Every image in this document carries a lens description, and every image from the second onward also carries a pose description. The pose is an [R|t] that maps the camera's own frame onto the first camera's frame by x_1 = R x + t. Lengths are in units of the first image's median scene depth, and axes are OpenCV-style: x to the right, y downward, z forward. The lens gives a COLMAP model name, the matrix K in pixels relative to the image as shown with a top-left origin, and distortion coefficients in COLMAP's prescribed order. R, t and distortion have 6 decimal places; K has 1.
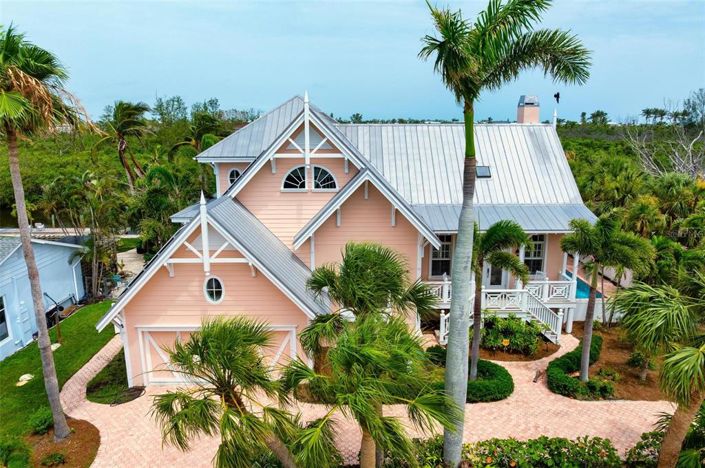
lens RADIAL K [[495.3, 0, 352.5], [0, 495.3, 234.0], [0, 0, 1]] dist [-0.034210, -0.000508]
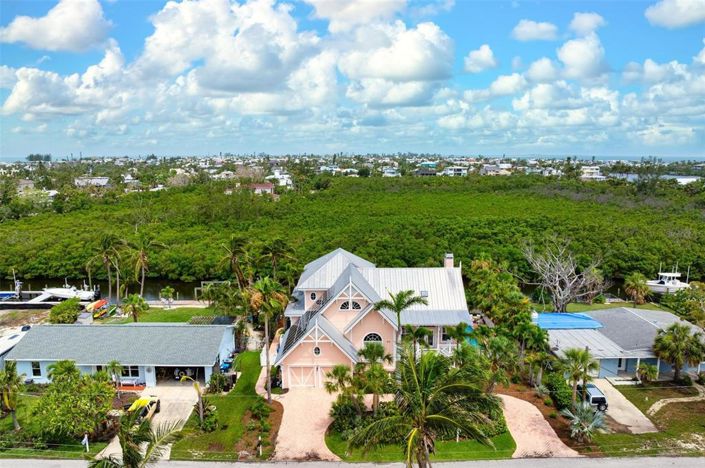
lens RADIAL K [[495.3, 0, 352.5], [0, 495.3, 234.0], [0, 0, 1]] dist [-0.034210, -0.000508]
pose [[0.999989, 0.001423, -0.004386, -0.069188], [-0.001683, 0.998216, -0.059674, -0.340542], [0.004294, 0.059681, 0.998208, -1.614056]]
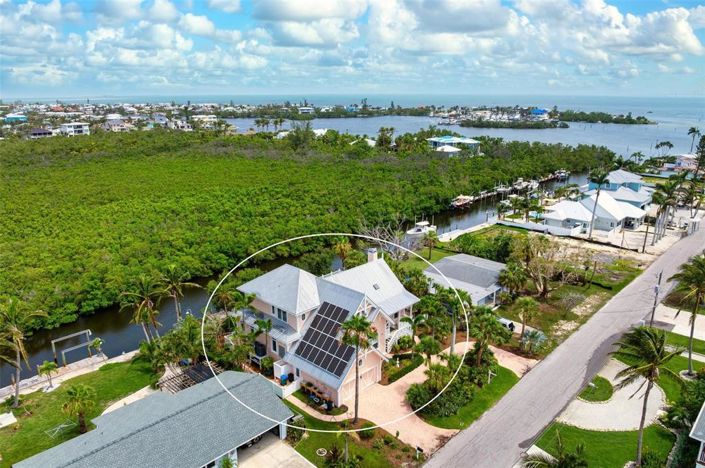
lens RADIAL K [[495.3, 0, 352.5], [0, 495.3, 234.0], [0, 0, 1]] dist [-0.034210, -0.000508]
pose [[0.707275, -0.194419, 0.679679, -2.078388], [0.158287, 0.980582, 0.115777, -0.960748], [-0.688990, 0.025699, 0.724315, -1.117368]]
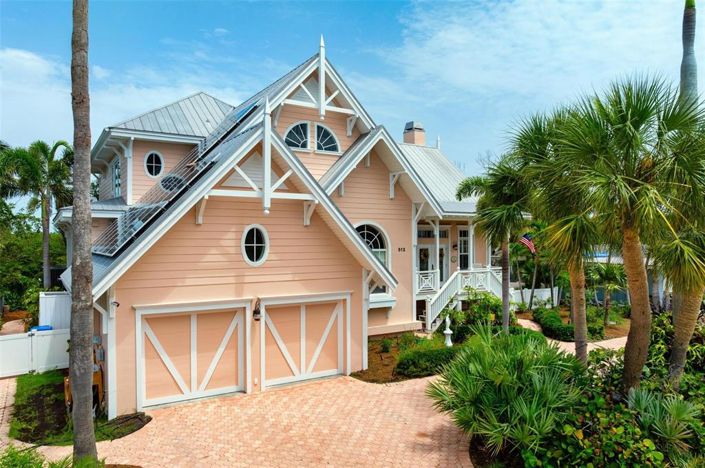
lens RADIAL K [[495.3, 0, 352.5], [0, 495.3, 234.0], [0, 0, 1]] dist [-0.034210, -0.000508]
pose [[0.847475, 0.003647, 0.530822, -0.503347], [0.118049, 0.973642, -0.195158, 0.236543], [-0.517542, 0.228054, 0.824707, 0.304273]]
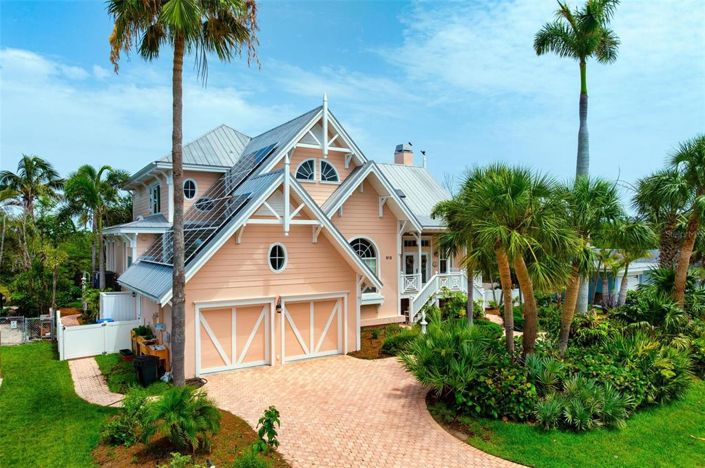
lens RADIAL K [[495.3, 0, 352.5], [0, 495.3, 234.0], [0, 0, 1]] dist [-0.034210, -0.000508]
pose [[0.847144, 0.002866, 0.531356, -0.629550], [0.118693, 0.973698, -0.194485, 0.257066], [-0.517937, 0.227825, 0.824522, 0.089096]]
